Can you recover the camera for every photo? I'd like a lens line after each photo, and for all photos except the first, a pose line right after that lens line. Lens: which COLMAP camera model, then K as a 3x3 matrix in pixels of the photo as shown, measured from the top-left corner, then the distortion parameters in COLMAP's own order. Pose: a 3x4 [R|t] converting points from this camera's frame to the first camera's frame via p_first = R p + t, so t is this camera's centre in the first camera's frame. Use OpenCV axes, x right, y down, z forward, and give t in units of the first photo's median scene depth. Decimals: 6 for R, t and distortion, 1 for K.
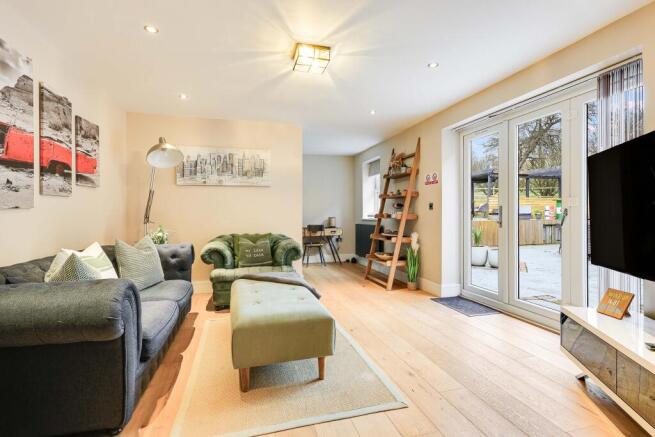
lens RADIAL K [[306.0, 0, 327.2], [0, 306.0, 211.4], [0, 0, 1]] dist [0.000107, 0.000003]
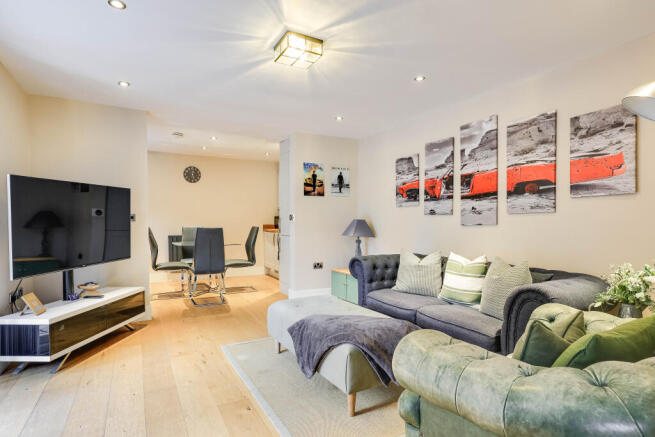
lens RADIAL K [[328.6, 0, 327.5], [0, 328.6, 218.5], [0, 0, 1]] dist [0.001524, 0.000375]
pose [[-0.968444, 0.001056, -0.249230, 0.094225], [0.004263, 0.999915, -0.012328, -0.020215], [0.249195, -0.013001, -0.968366, 1.869446]]
